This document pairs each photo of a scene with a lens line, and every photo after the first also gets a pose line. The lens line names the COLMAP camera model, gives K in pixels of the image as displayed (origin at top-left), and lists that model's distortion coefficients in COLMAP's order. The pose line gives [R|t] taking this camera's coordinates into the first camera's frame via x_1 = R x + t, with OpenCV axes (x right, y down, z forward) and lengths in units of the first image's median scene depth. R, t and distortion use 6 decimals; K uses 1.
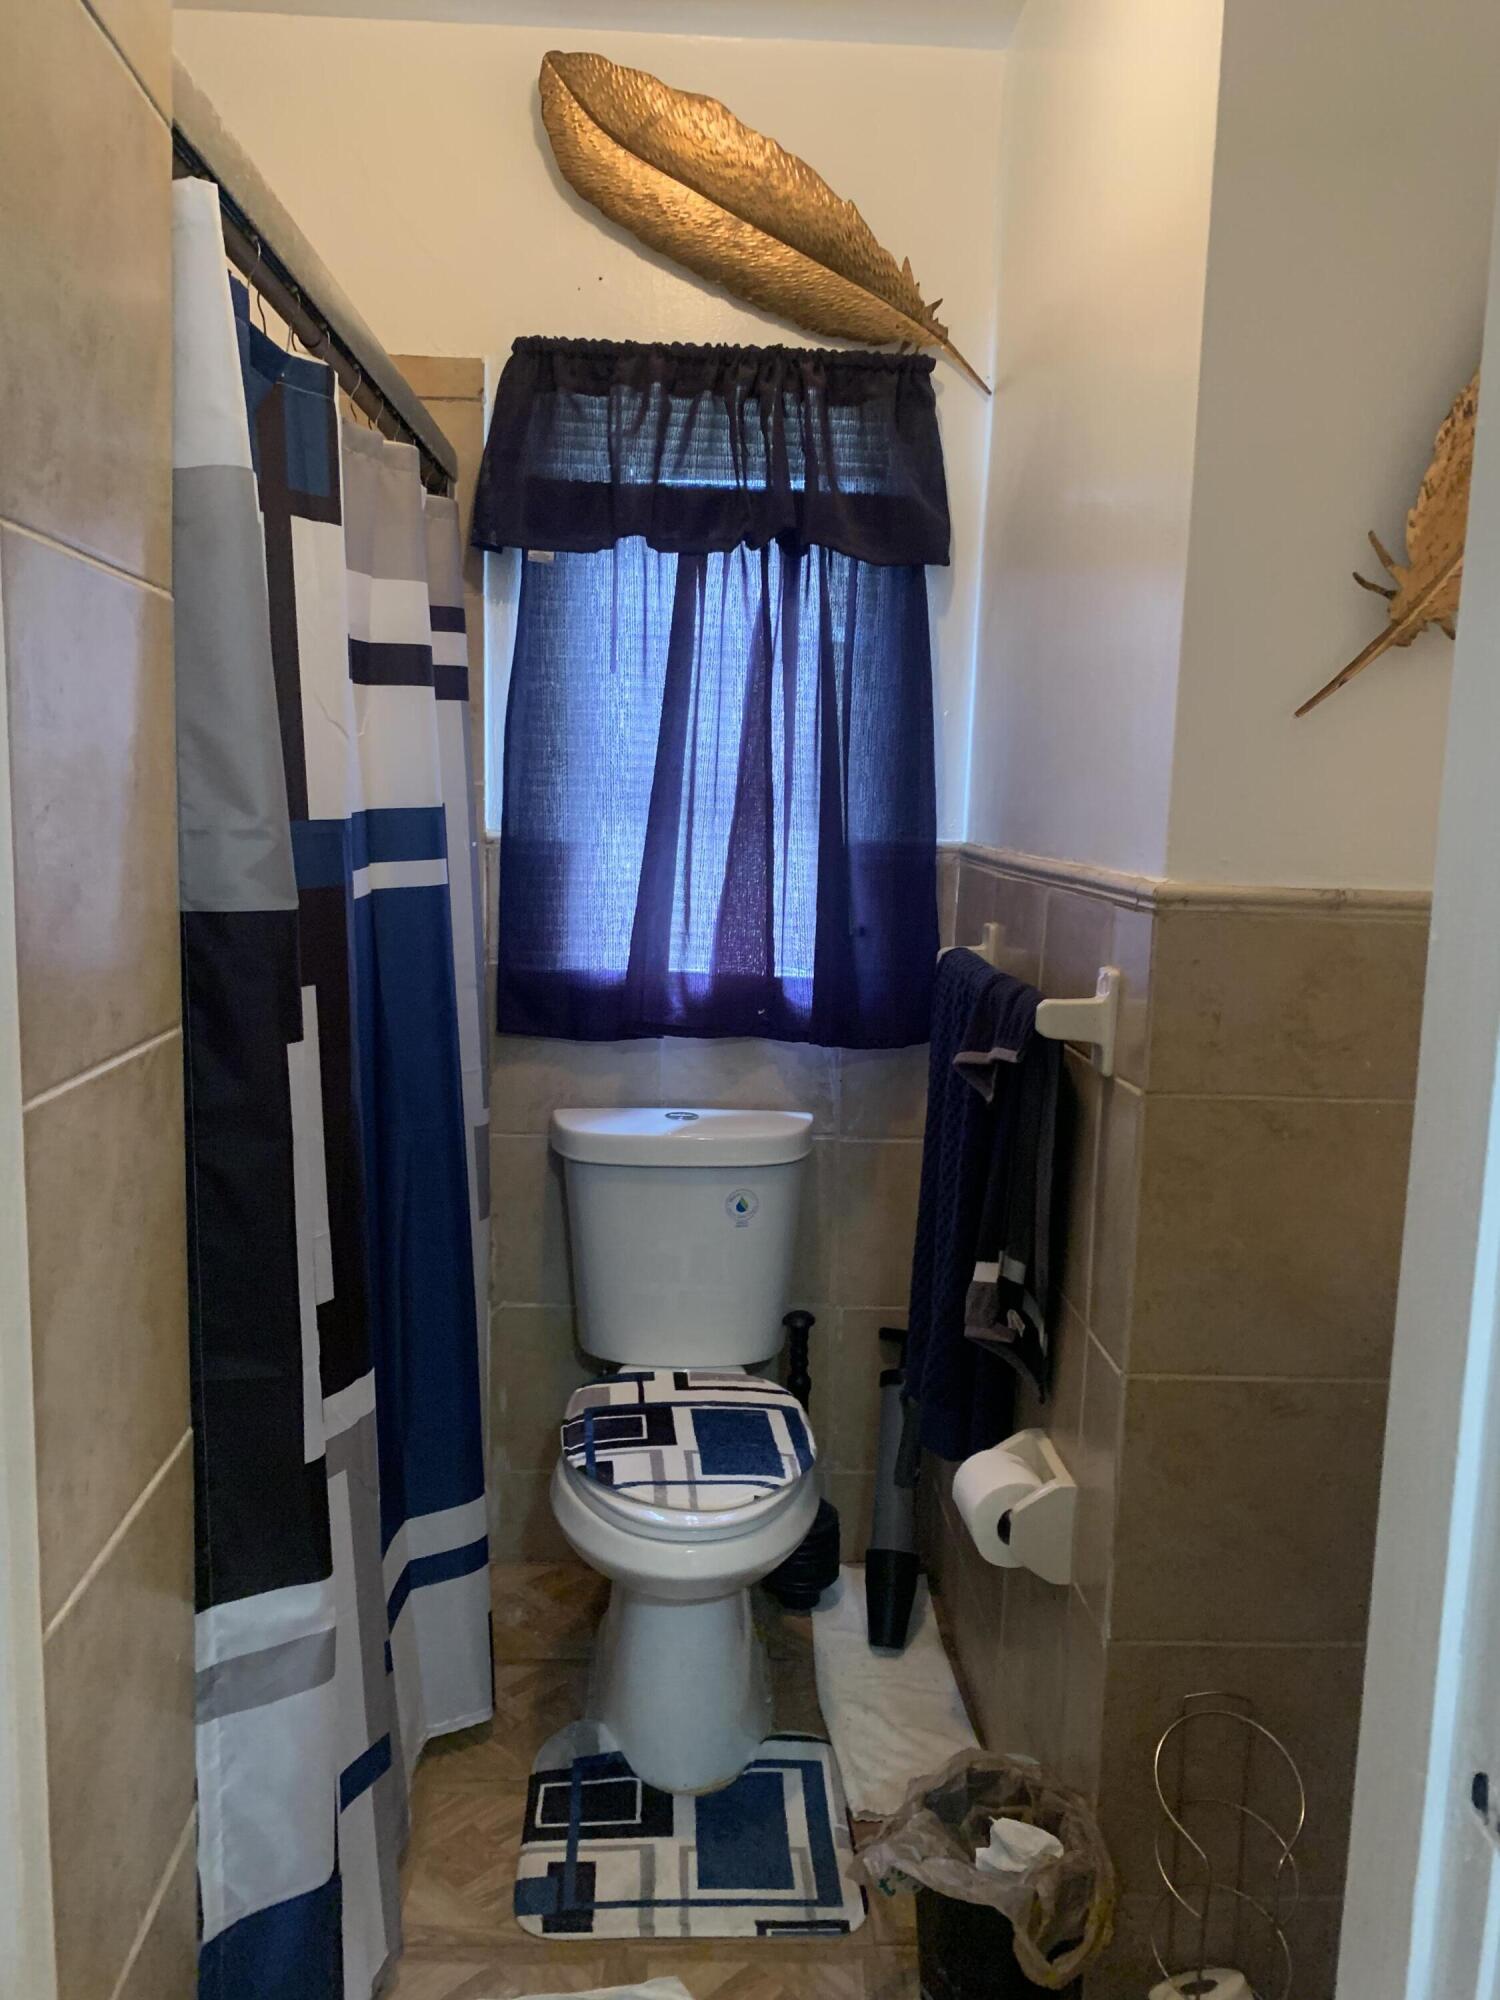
lens RADIAL K [[1544.1, 0, 747.2], [0, 1544.1, 991.7], [0, 0, 1]] dist [0.037022, -0.057830]
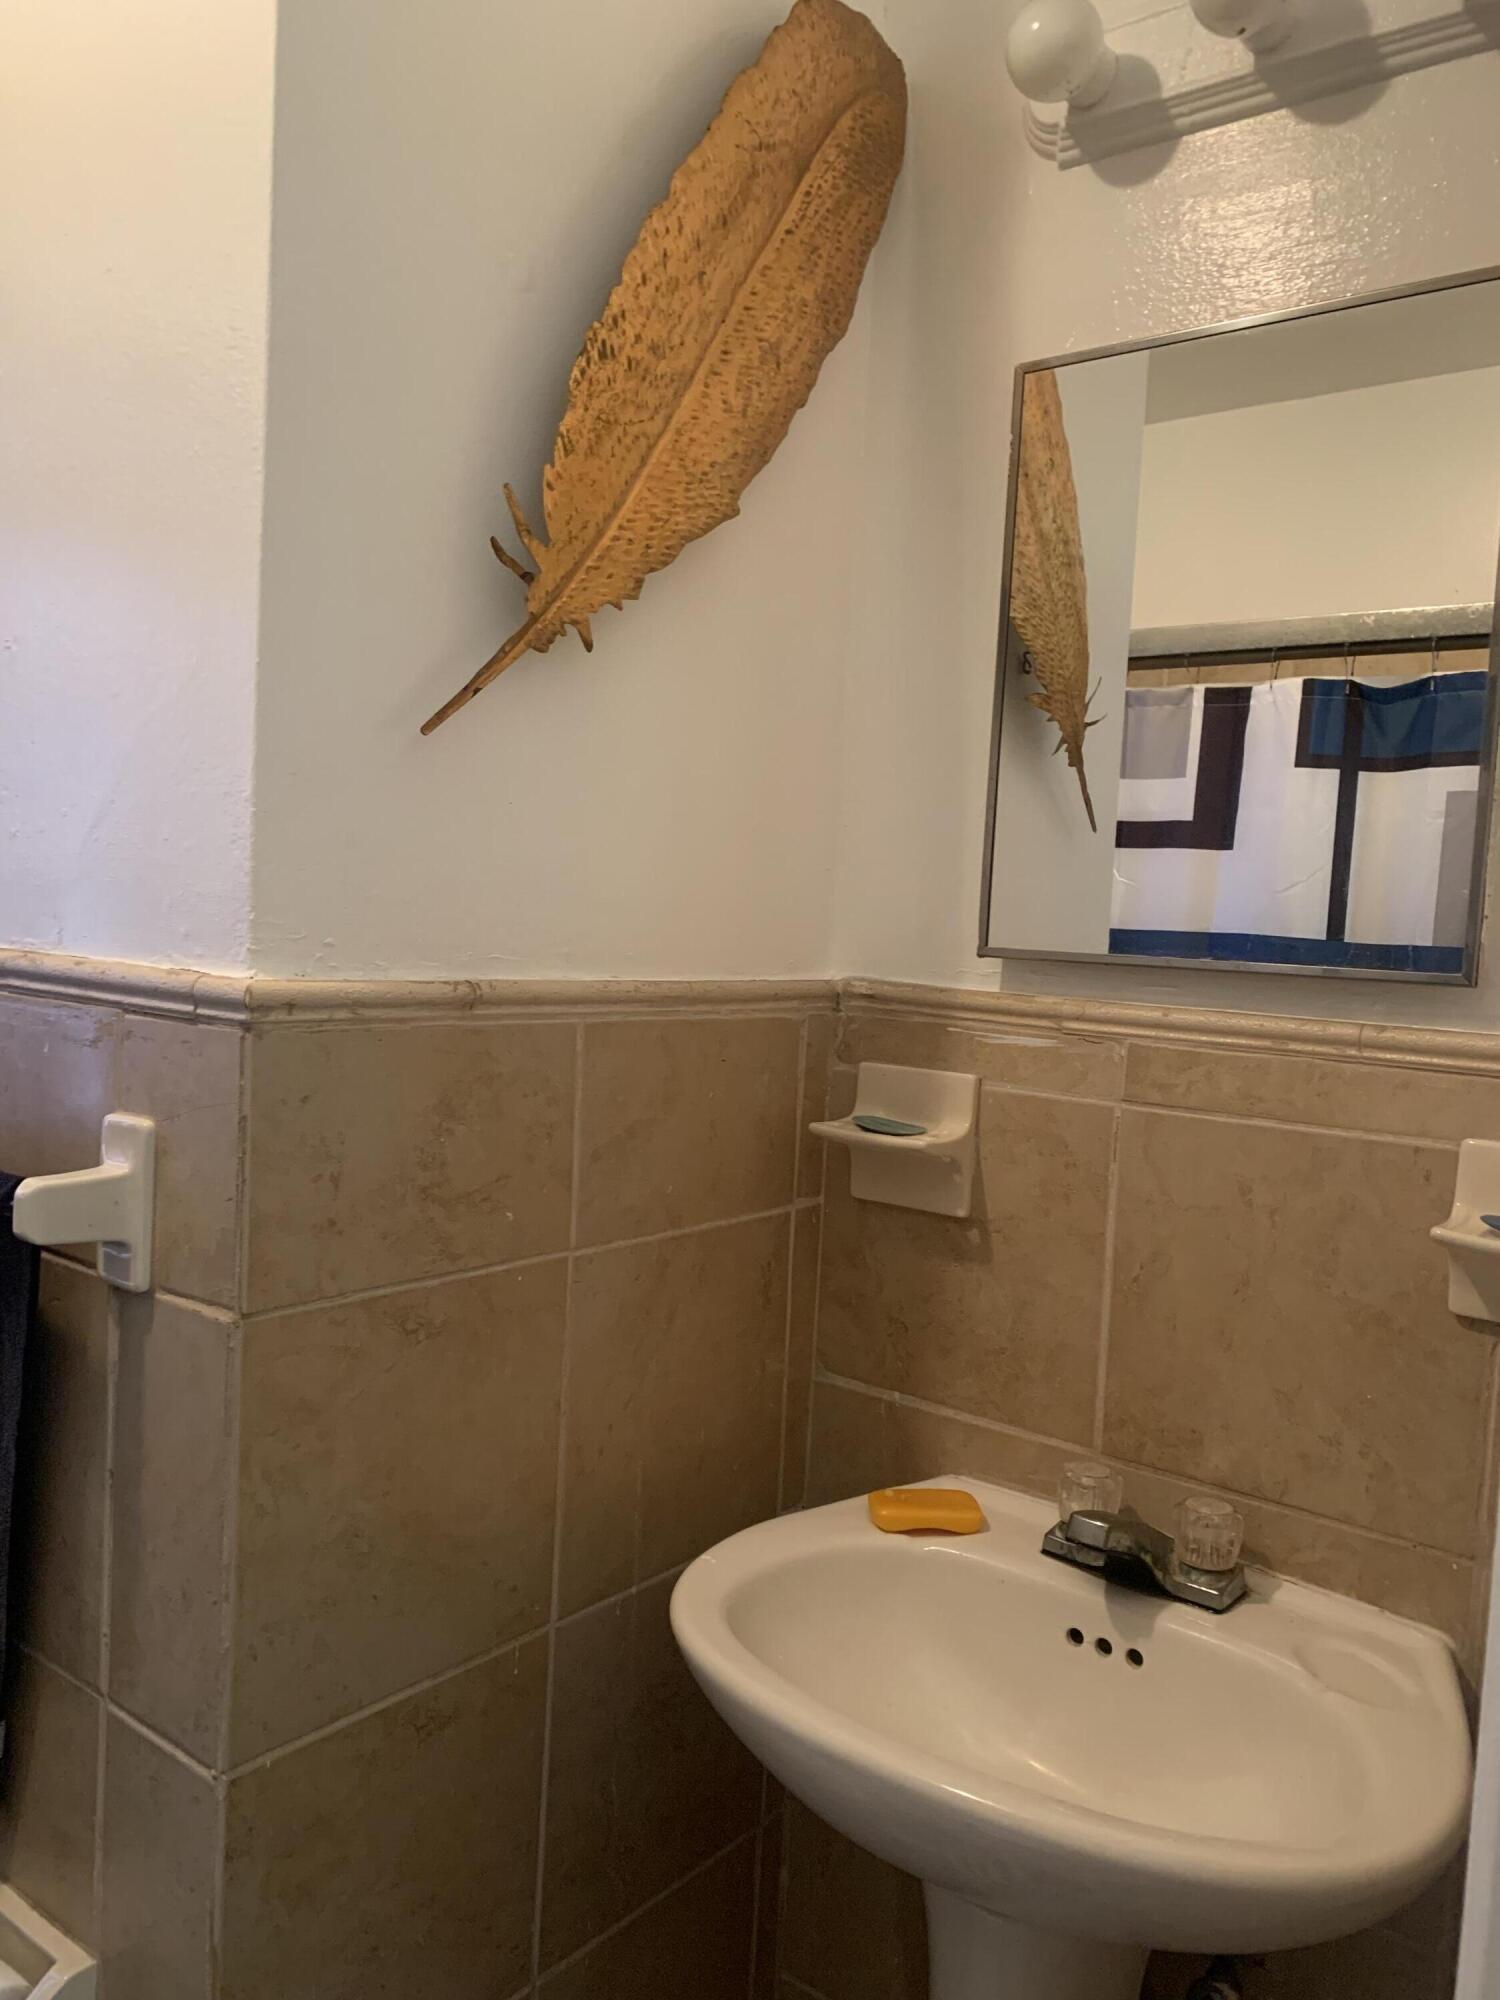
lens RADIAL K [[1501.2, 0, 751.8], [0, 1501.2, 1015.2], [0, 0, 1]] dist [0.024807, -0.013963]
pose [[0.661414, -0.047699, 0.748503, -0.054497], [0.078691, 0.996881, -0.006008, -0.035838], [-0.745881, 0.062875, 0.663105, 0.443123]]
